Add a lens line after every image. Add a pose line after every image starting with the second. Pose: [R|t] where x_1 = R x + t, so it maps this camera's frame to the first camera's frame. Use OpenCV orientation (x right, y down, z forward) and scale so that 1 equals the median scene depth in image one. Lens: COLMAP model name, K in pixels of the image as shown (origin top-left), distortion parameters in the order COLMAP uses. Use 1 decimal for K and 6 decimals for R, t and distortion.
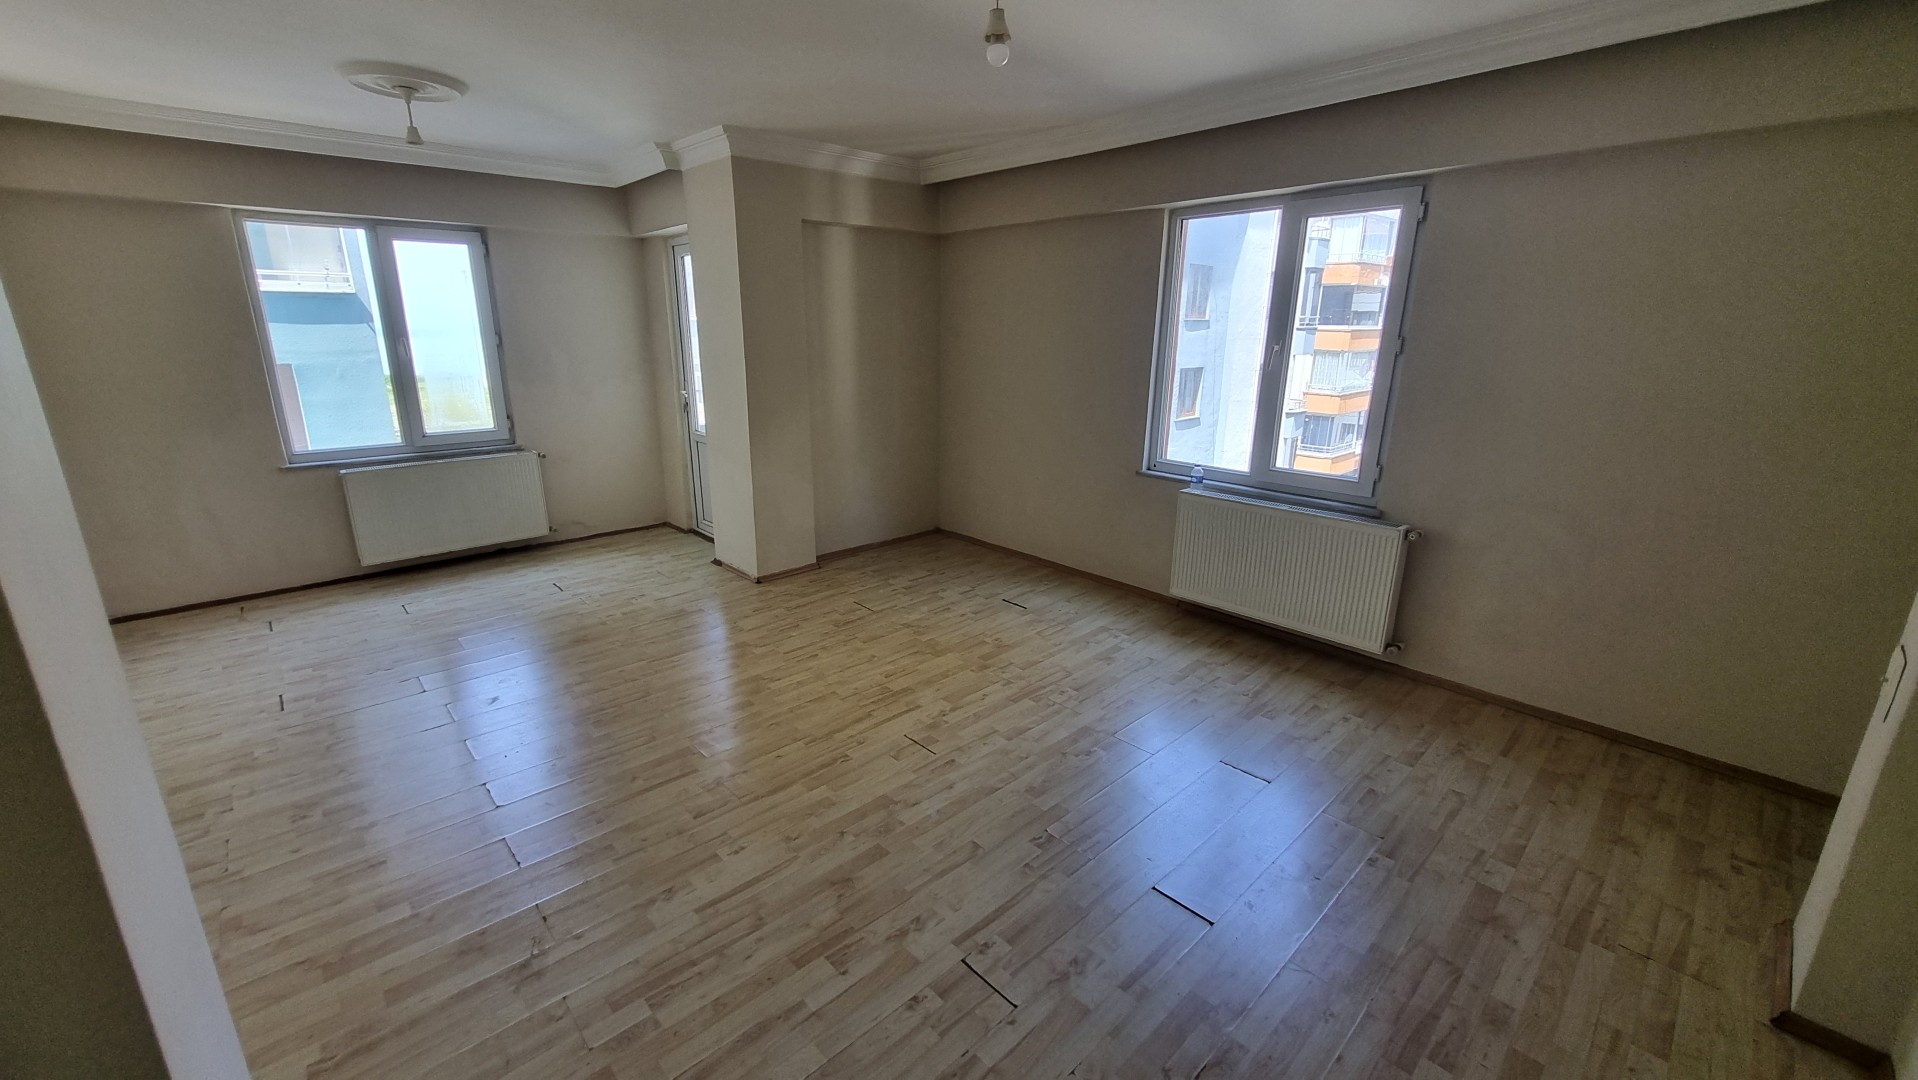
lens RADIAL K [[745.2, 0, 910.6], [0, 745.2, 534.6], [0, 0, 1]] dist [-0.000506, -0.000105]
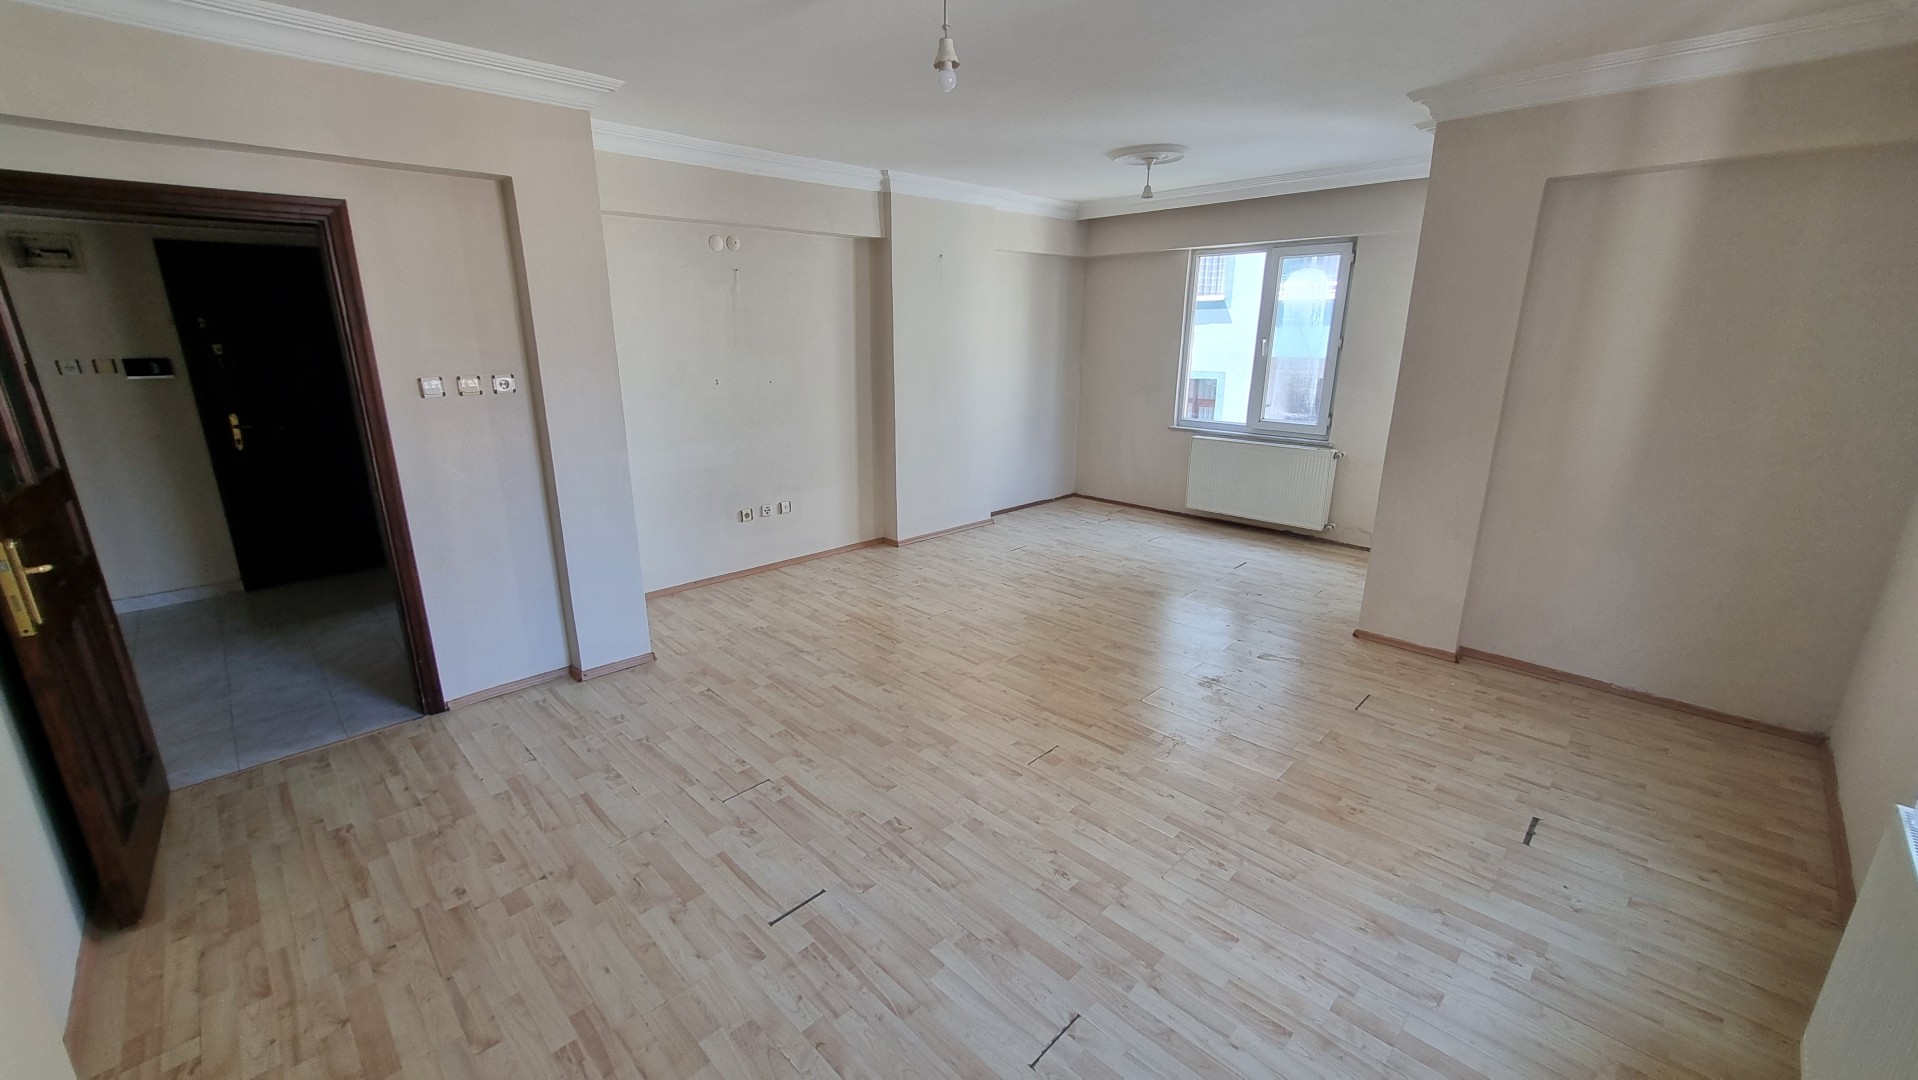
lens RADIAL K [[747.6, 0, 949.2], [0, 747.6, 531.1], [0, 0, 1]] dist [-0.006574, 0.000266]
pose [[0.061213, 0.261693, -0.963208, 0.598428], [-0.268625, 0.933732, 0.236613, -0.132742], [0.961298, 0.244258, 0.127454, 0.465715]]
